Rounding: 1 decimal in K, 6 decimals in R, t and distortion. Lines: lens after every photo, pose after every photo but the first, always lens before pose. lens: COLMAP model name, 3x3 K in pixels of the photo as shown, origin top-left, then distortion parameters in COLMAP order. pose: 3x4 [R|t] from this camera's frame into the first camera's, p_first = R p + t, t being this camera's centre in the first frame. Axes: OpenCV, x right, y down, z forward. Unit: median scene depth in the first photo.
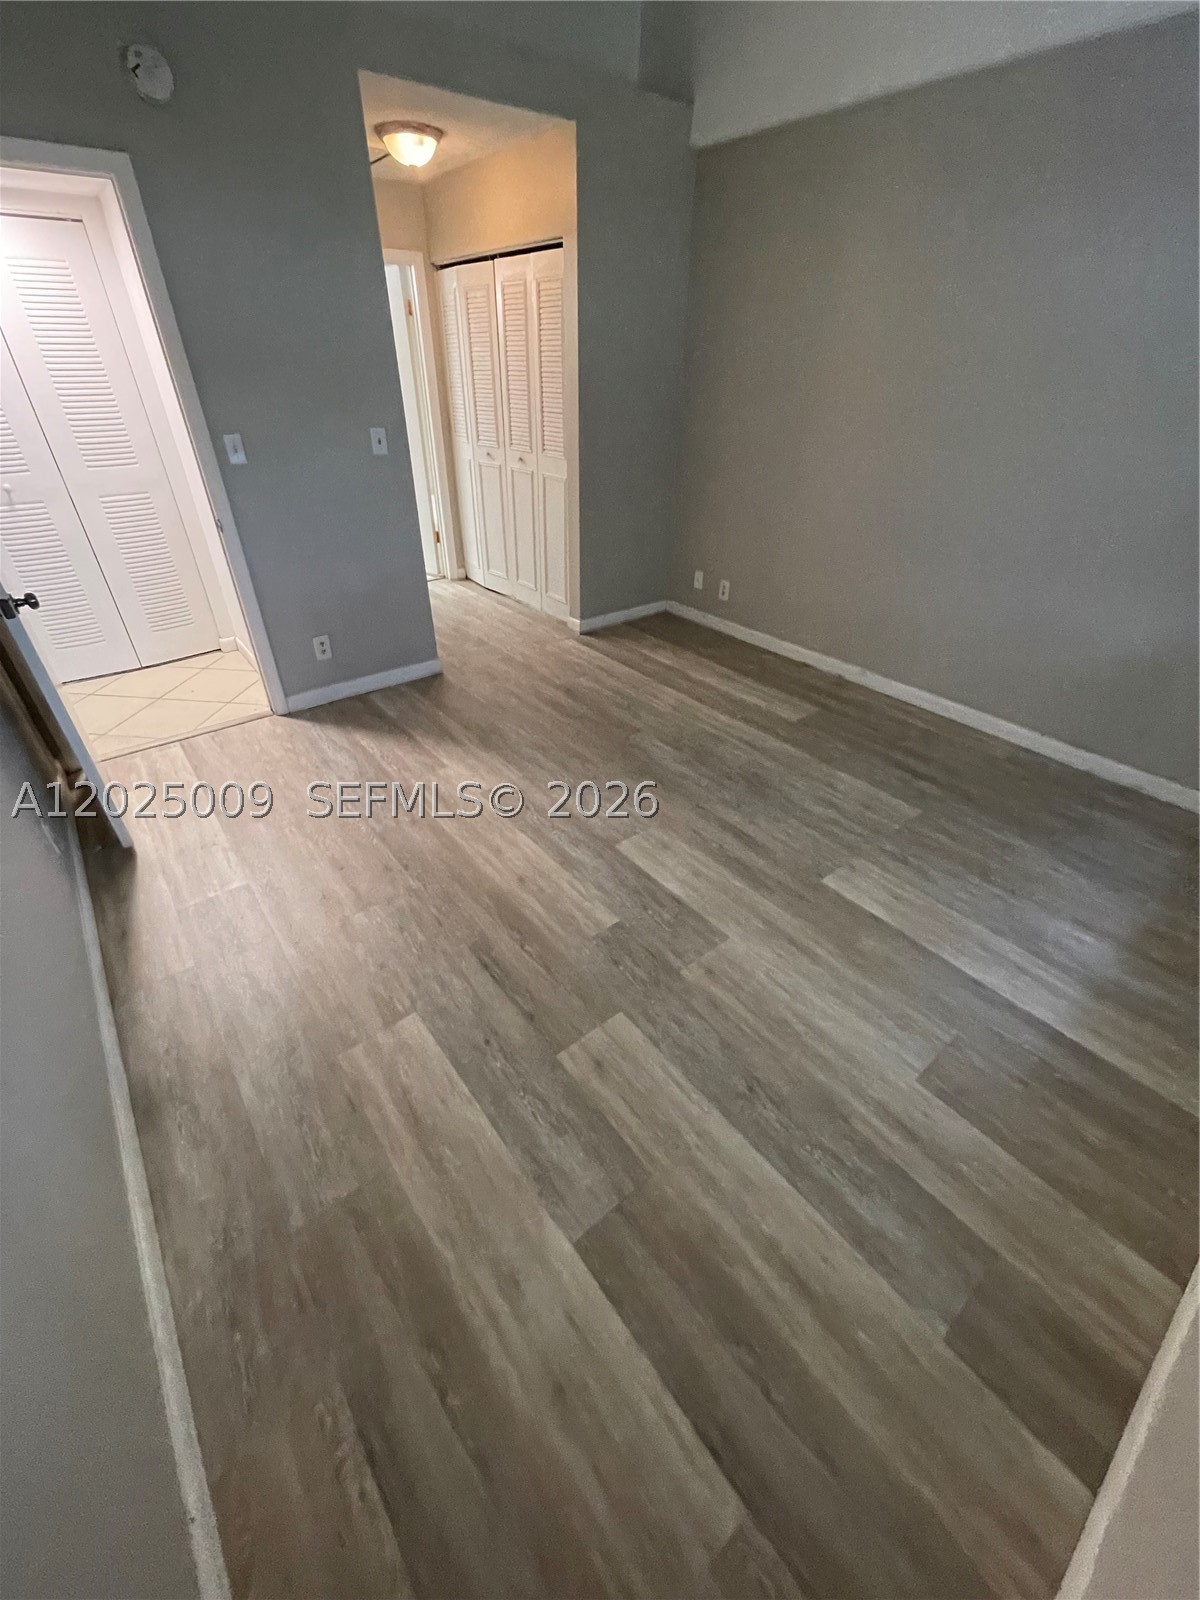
lens RADIAL K [[644.7, 0, 594.3], [0, 644.7, 796.9], [0, 0, 1]] dist [-0.007970, 0.003453]
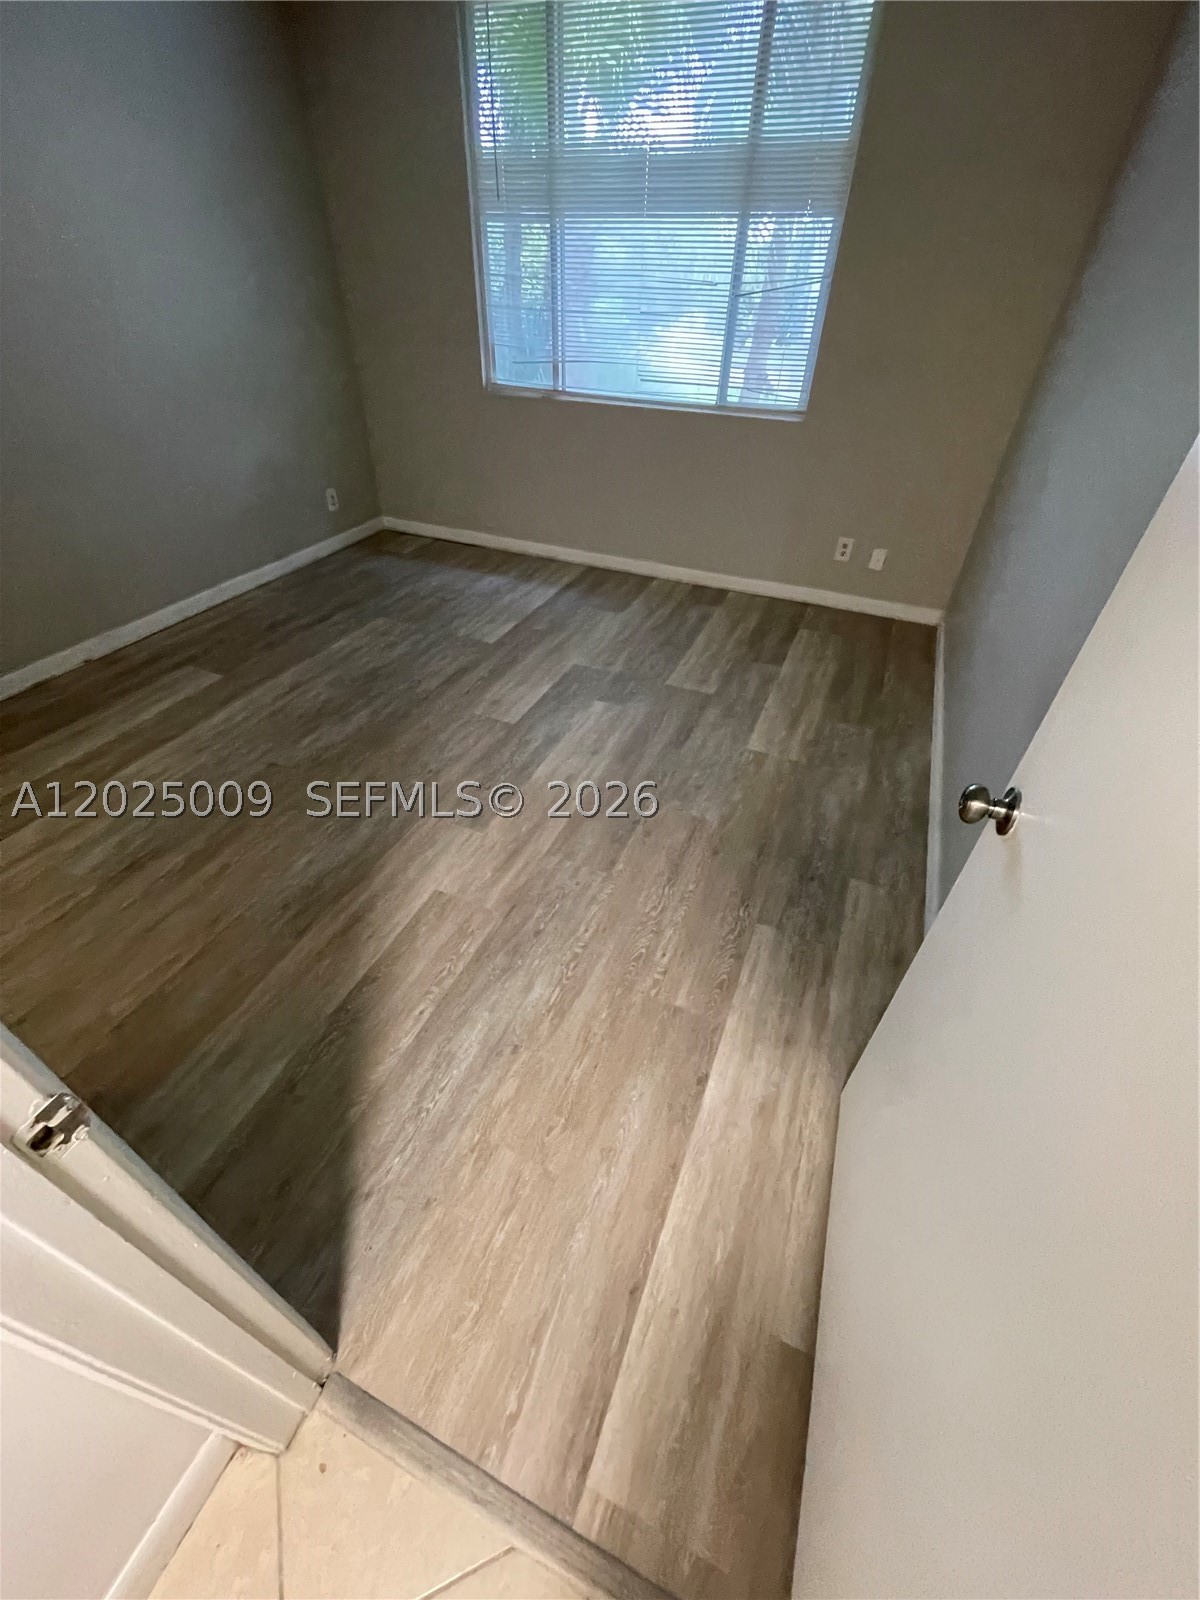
lens RADIAL K [[644.7, 0, 594.3], [0, 644.7, 796.9], [0, 0, 1]] dist [-0.007970, 0.003453]
pose [[-0.476298, -0.570636, 0.668966, -0.800659], [0.476443, 0.471948, 0.741800, -0.584836], [-0.739015, 0.672042, 0.047088, 0.895838]]
